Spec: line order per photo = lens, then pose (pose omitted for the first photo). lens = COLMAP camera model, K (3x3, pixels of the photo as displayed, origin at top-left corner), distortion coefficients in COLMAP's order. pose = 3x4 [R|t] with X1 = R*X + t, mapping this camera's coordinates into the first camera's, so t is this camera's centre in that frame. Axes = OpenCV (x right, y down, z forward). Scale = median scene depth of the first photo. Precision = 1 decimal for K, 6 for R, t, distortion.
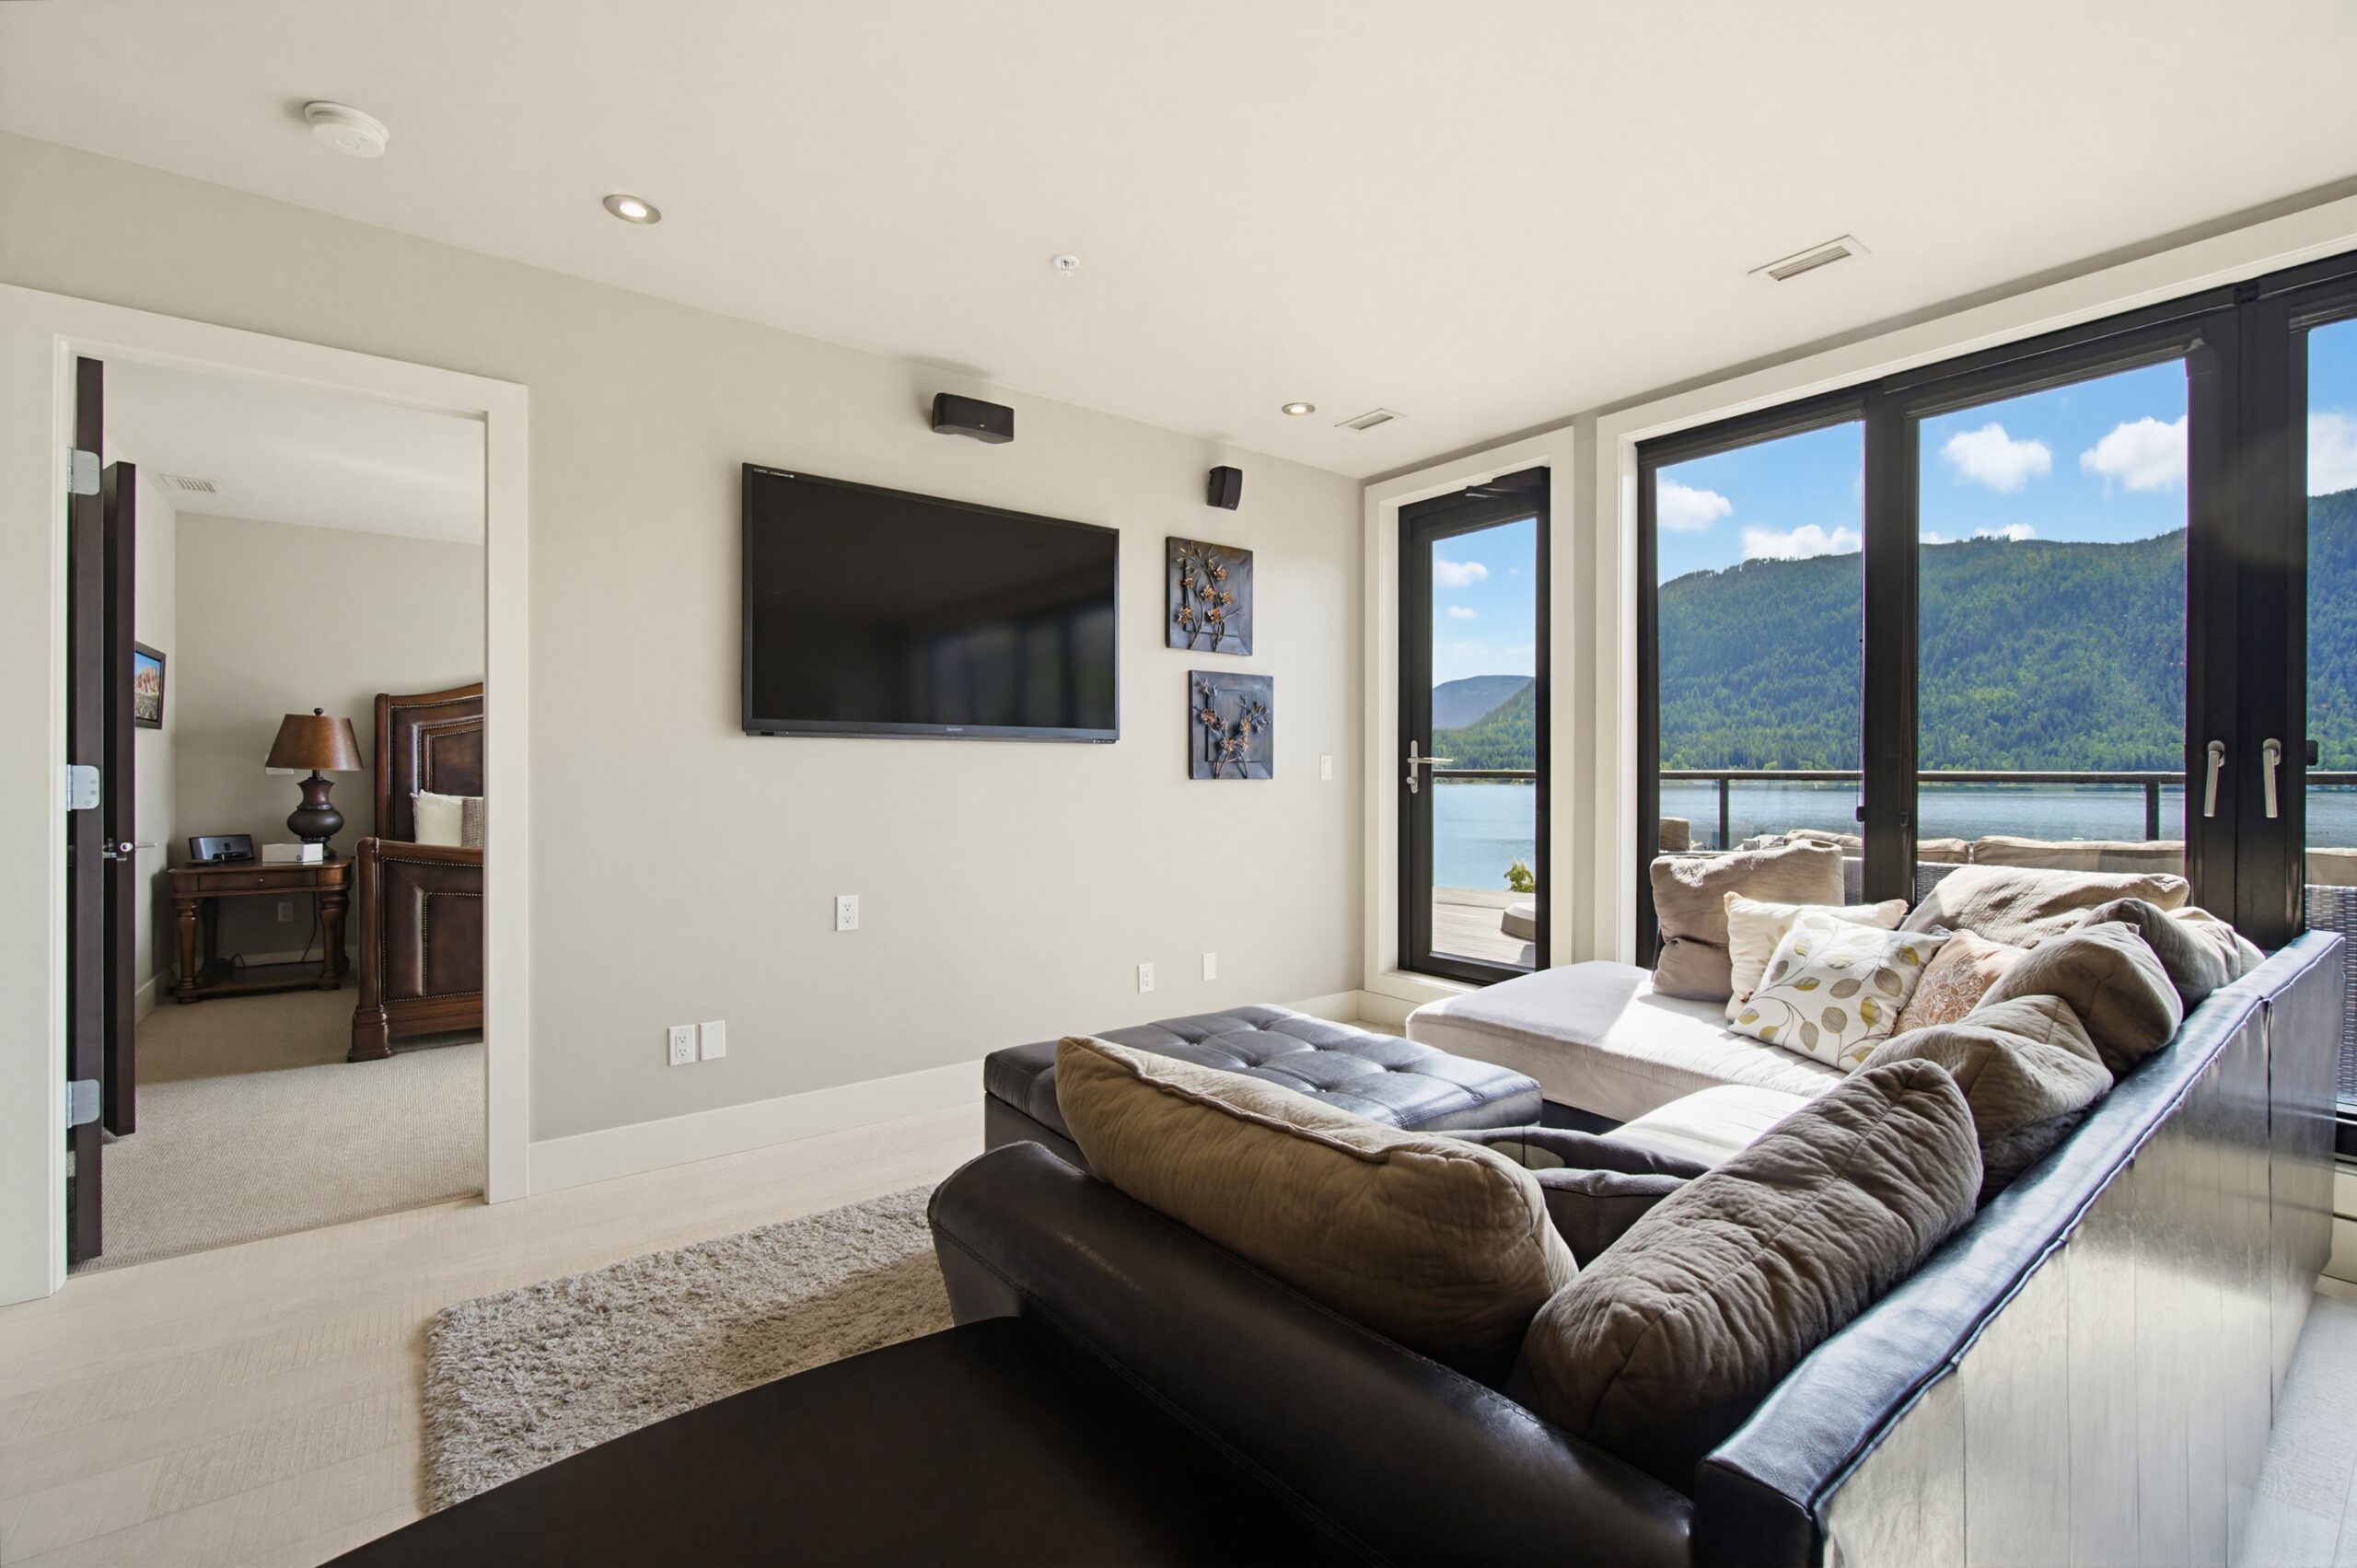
lens RADIAL K [[1016.7, 0, 1163.6], [0, 1016.7, 781.4], [0, 0, 1]] dist [0.000222, 0.000296]
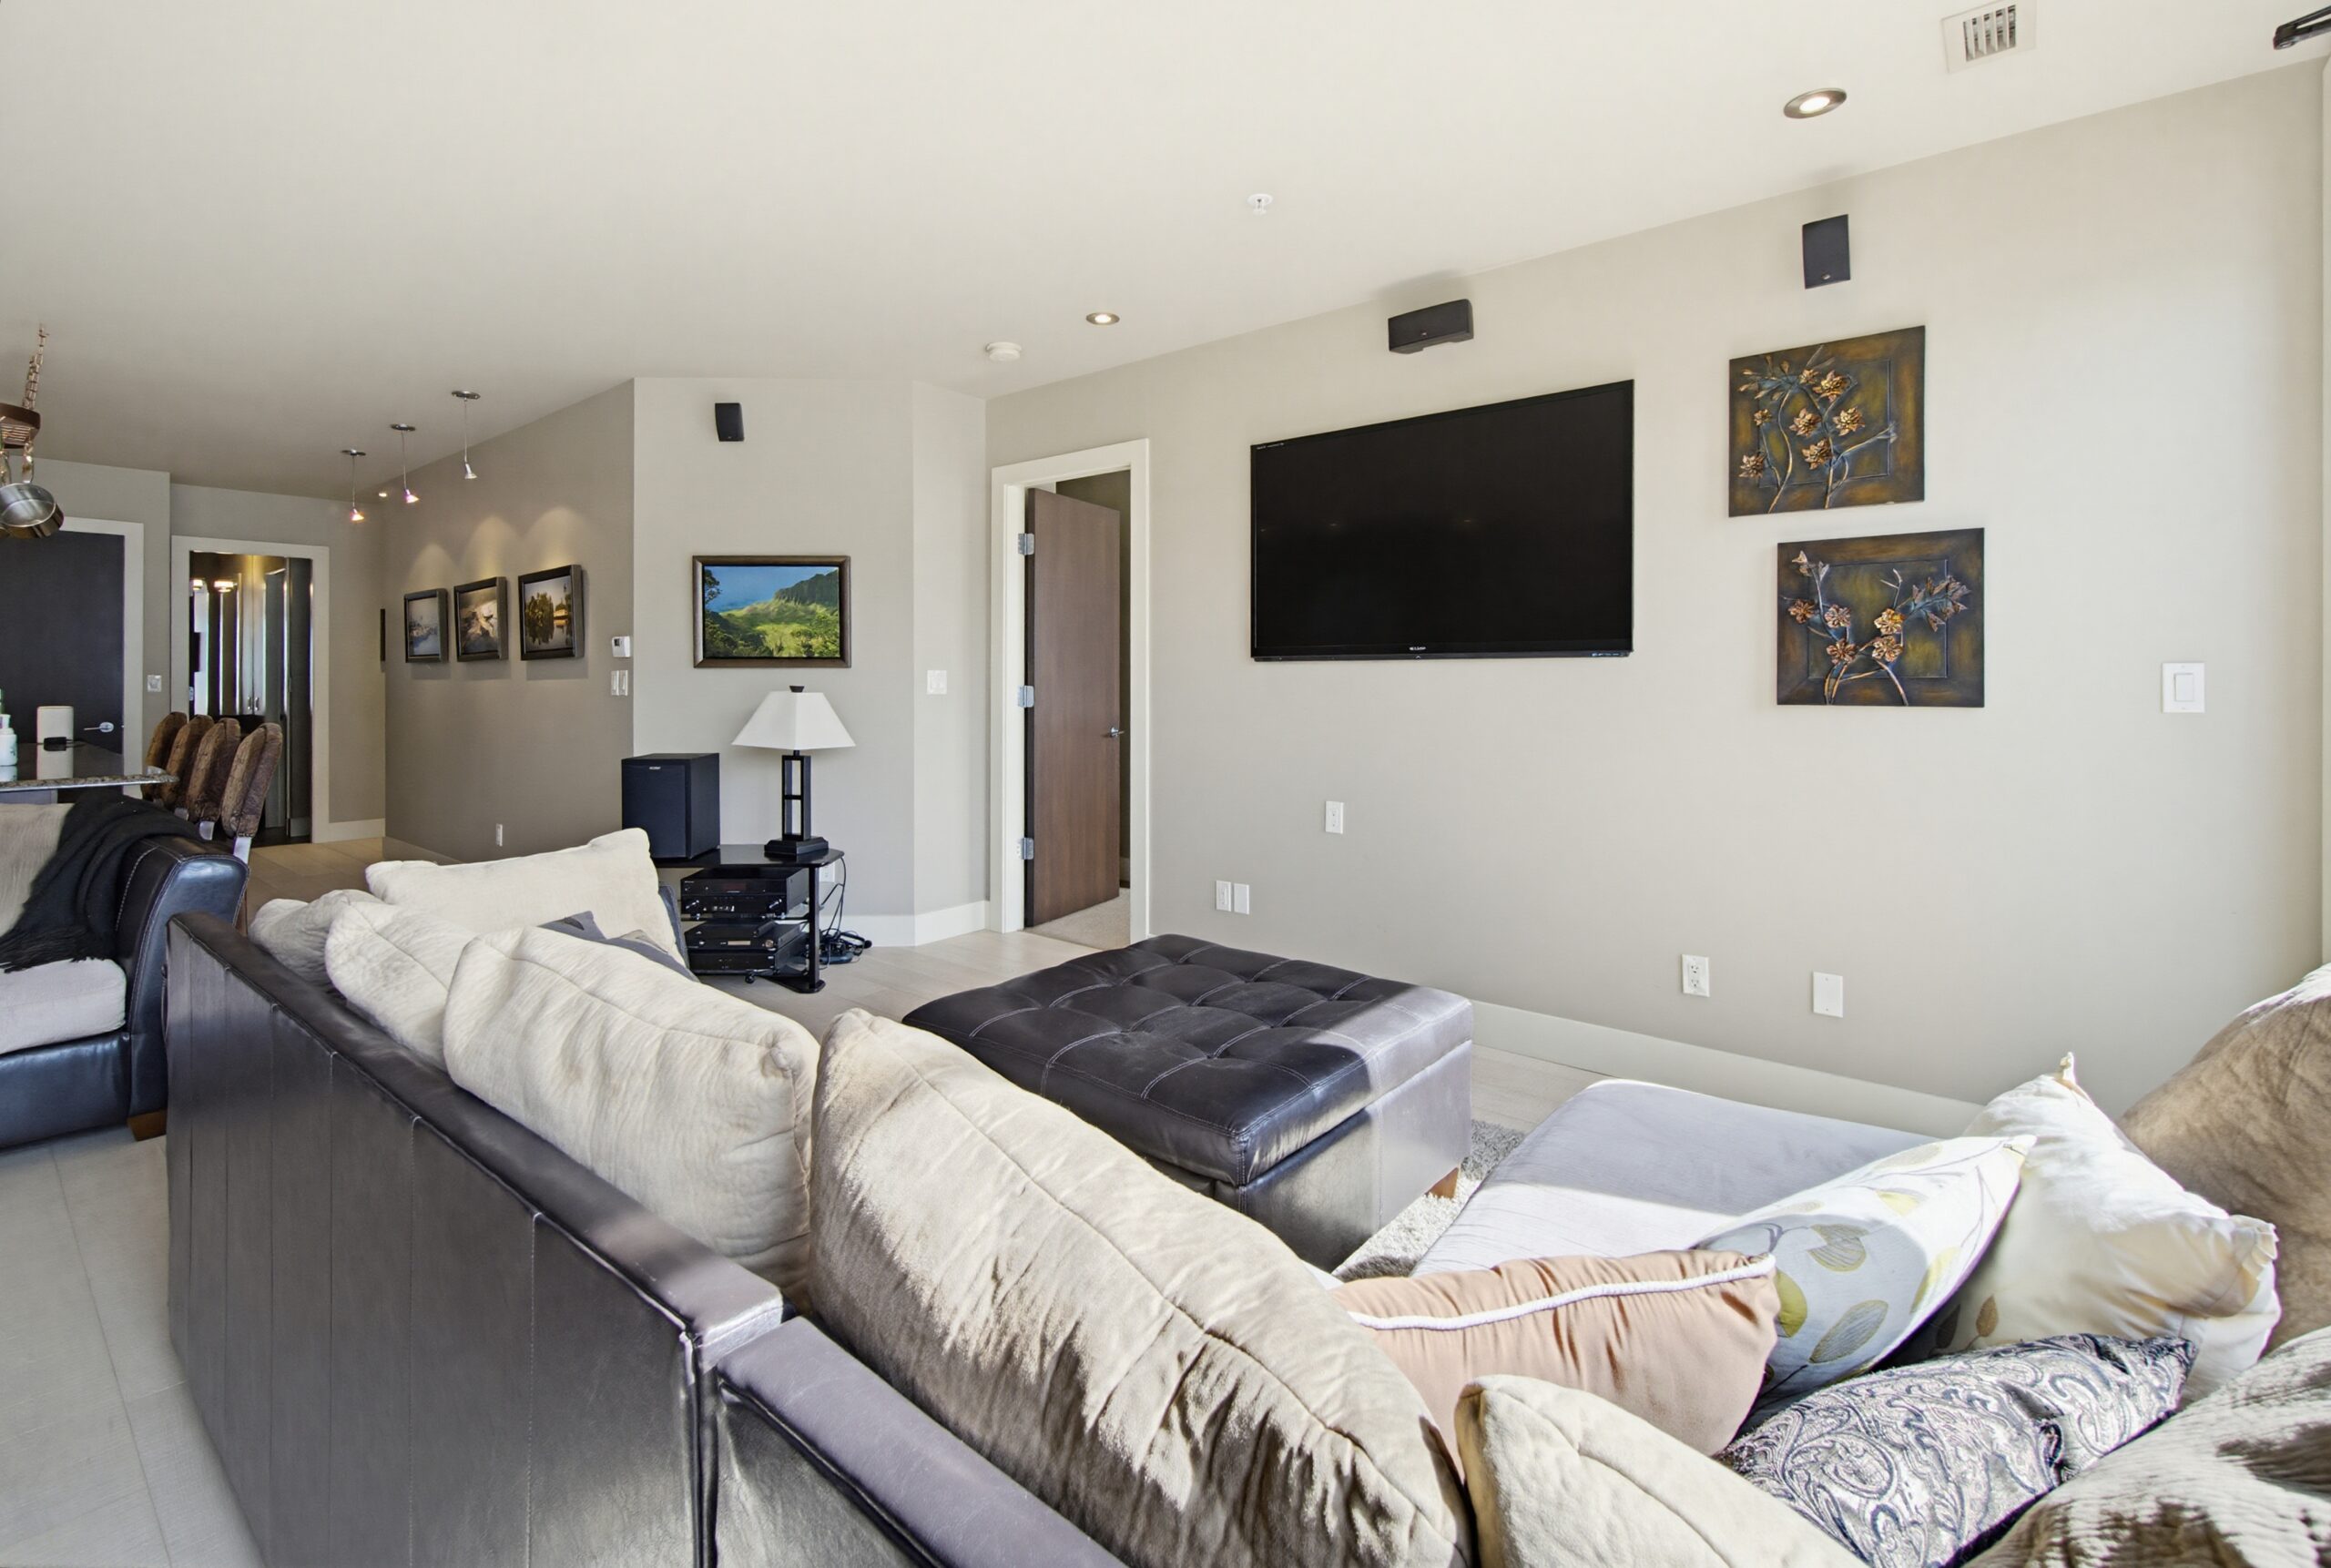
lens RADIAL K [[1033.1, 0, 1163.7], [0, 1033.1, 680.1], [0, 0, 1]] dist [-0.000859, 0.000122]
pose [[0.228900, -0.000140, -0.973450, 0.651831], [-0.009665, 0.999950, -0.002417, -0.013872], [0.973402, 0.009962, 0.228888, 0.486522]]
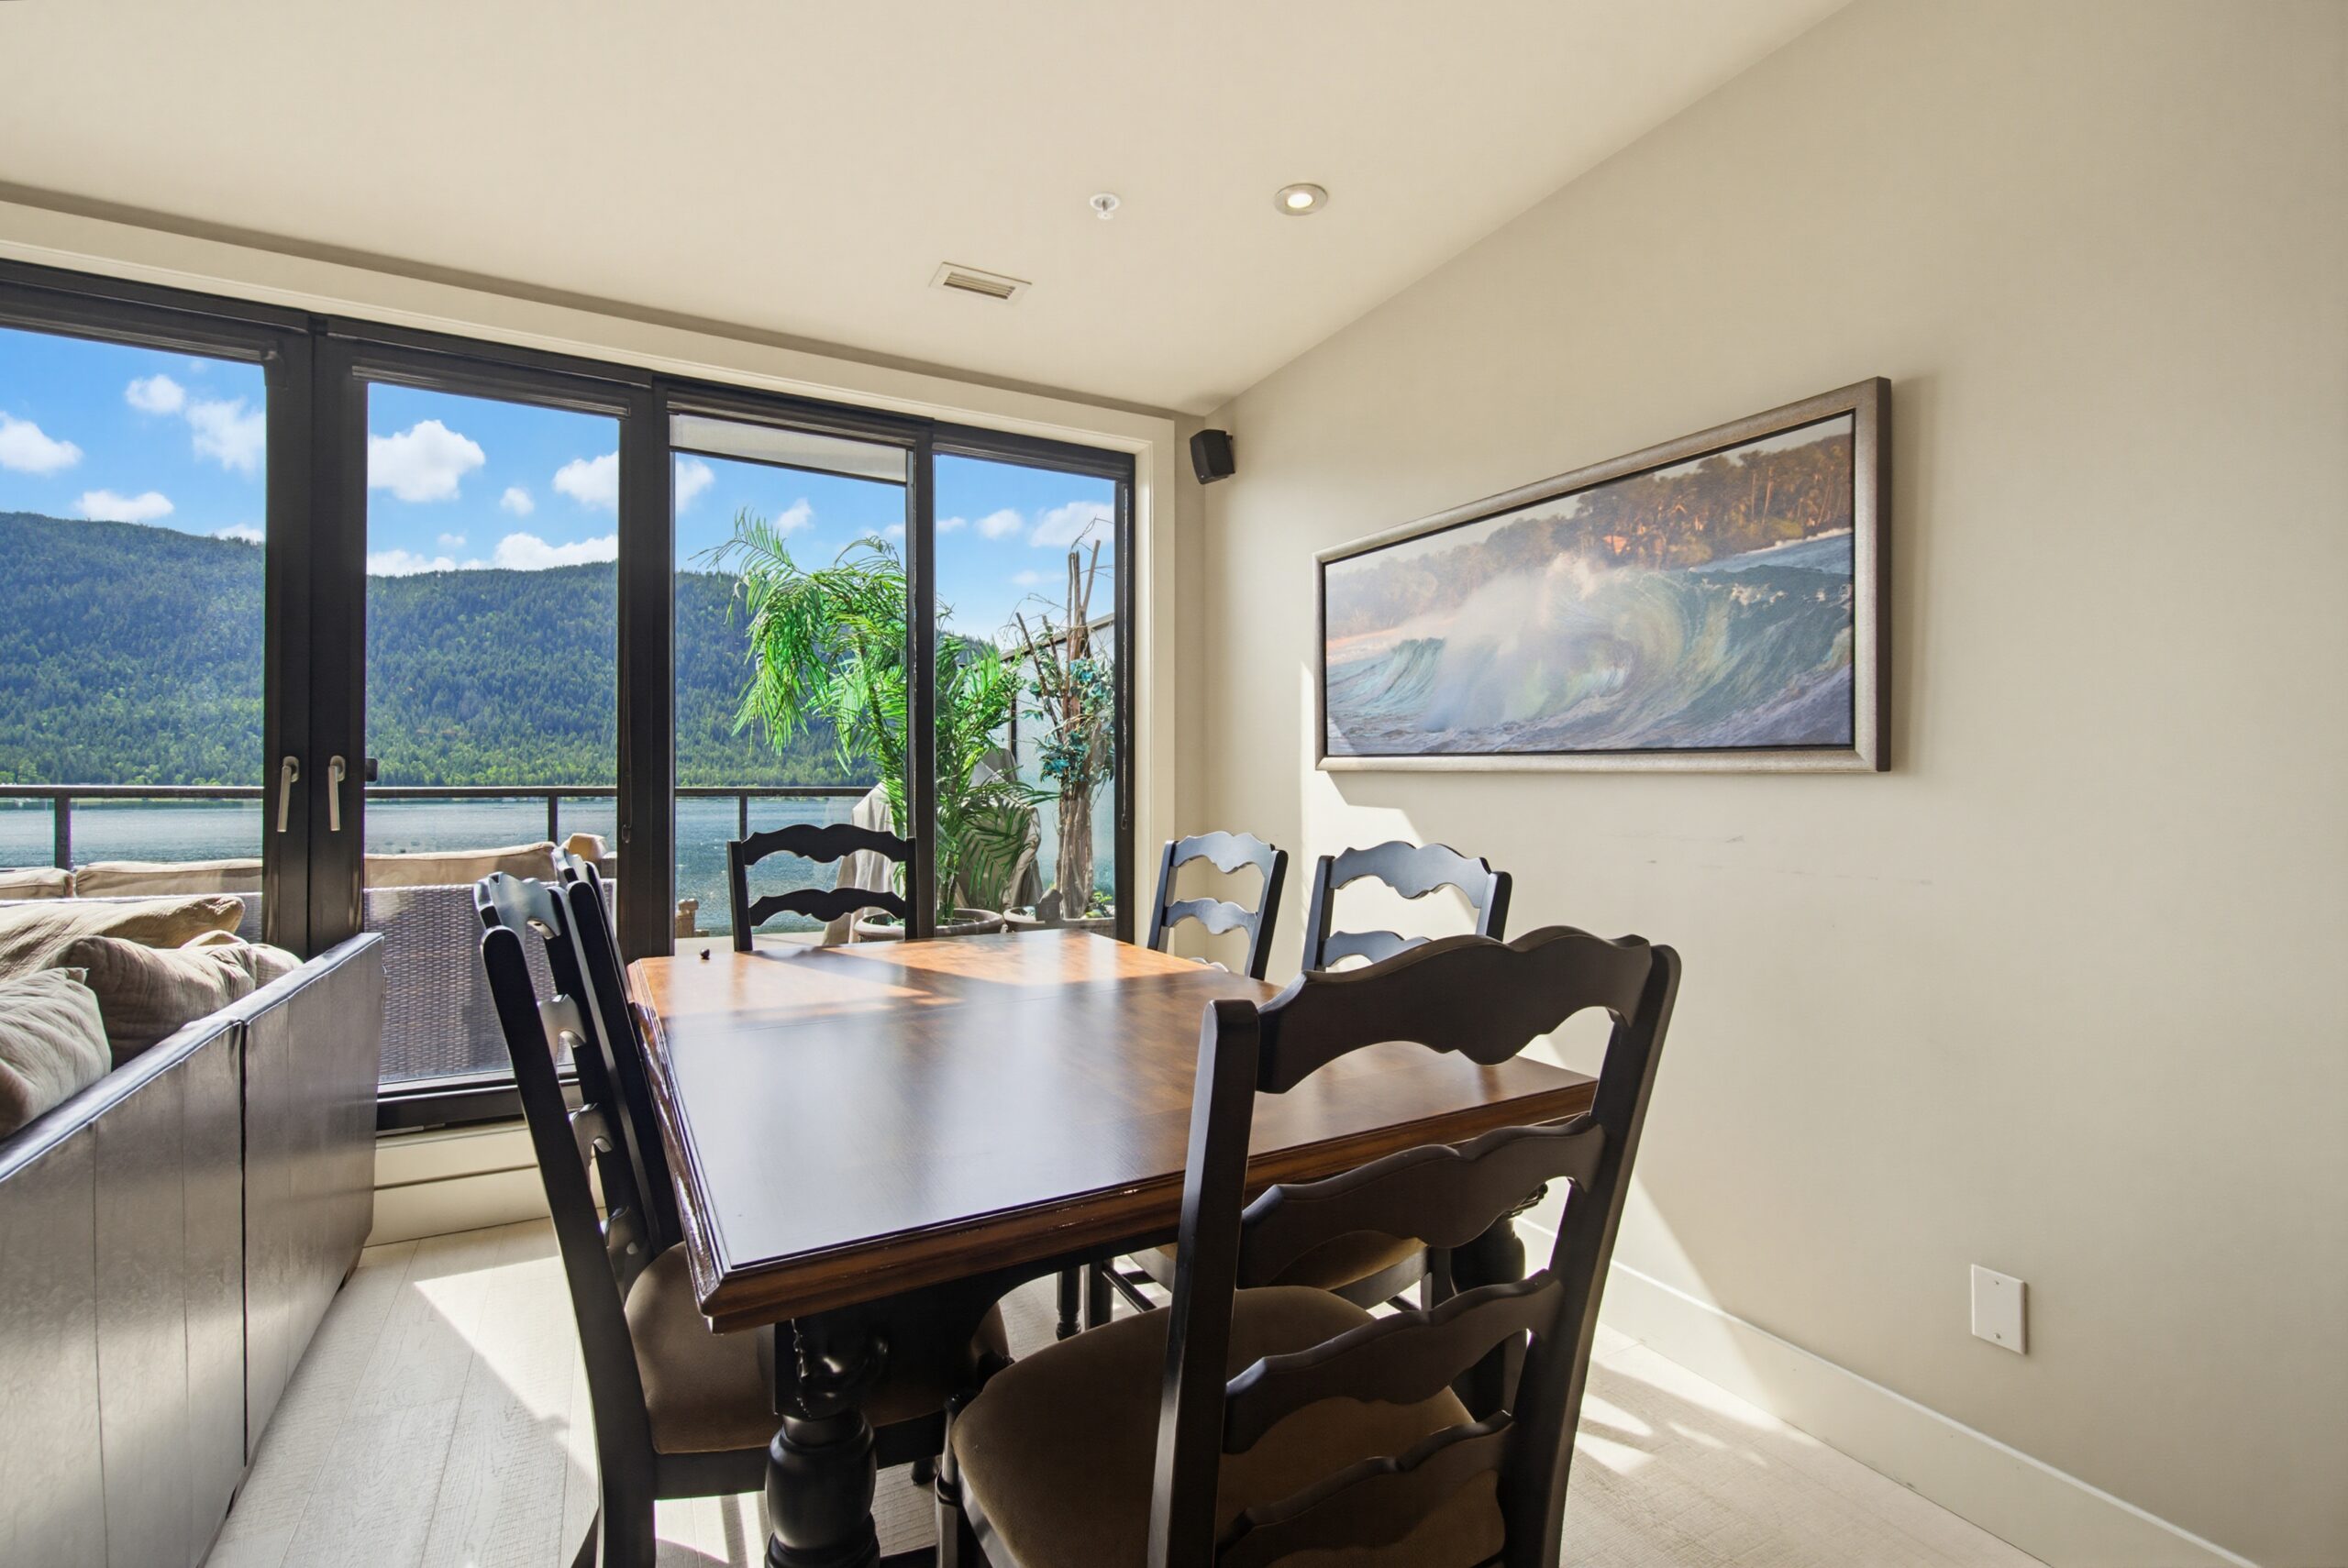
lens RADIAL K [[1031.1, 0, 1155.2], [0, 1031.1, 786.8], [0, 0, 1]] dist [-0.000017, -0.000291]
pose [[0.166153, 0.001706, 0.986099, 0.116779], [0.007099, 0.999971, -0.002926, -0.000537], [-0.986074, 0.007486, 0.166136, -0.008832]]
